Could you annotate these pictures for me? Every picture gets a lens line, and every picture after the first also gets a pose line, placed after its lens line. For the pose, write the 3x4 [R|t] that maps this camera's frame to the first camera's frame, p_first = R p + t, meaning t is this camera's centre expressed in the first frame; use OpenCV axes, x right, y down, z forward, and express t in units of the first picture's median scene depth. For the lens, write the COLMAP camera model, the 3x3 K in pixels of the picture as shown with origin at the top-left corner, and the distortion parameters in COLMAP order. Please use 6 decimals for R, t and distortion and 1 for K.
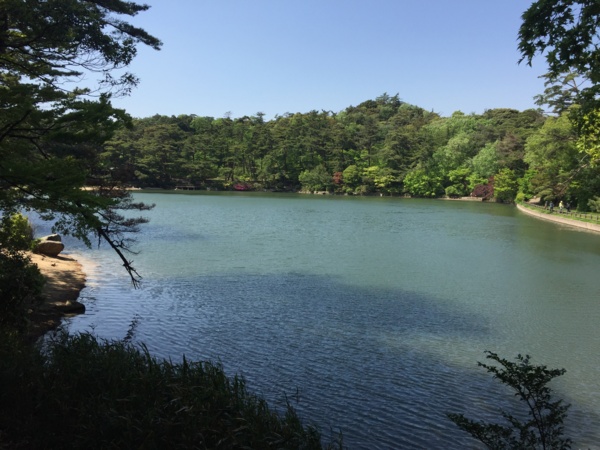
lens RADIAL K [[502.9, 0, 300.3], [0, 502.9, 225.2], [0, 0, 1]] dist [0.014776, 0.003456]
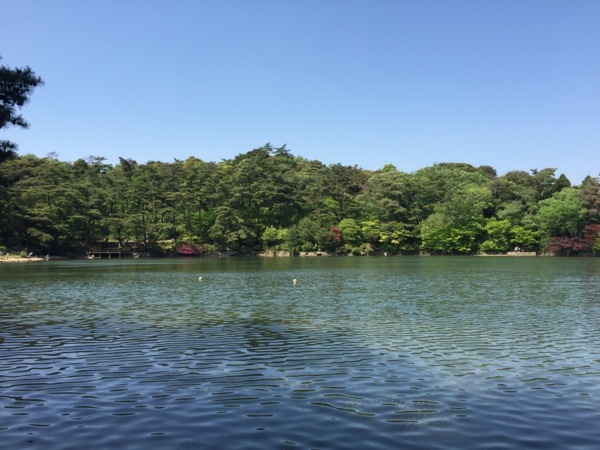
lens RADIAL K [[502.9, 0, 300.3], [0, 502.9, 225.2], [0, 0, 1]] dist [0.014776, 0.003456]
pose [[0.863191, -0.005293, 0.504850, -0.377911], [0.068639, 0.991891, -0.106959, -0.028146], [-0.500191, 0.126978, 0.856555, 0.353882]]
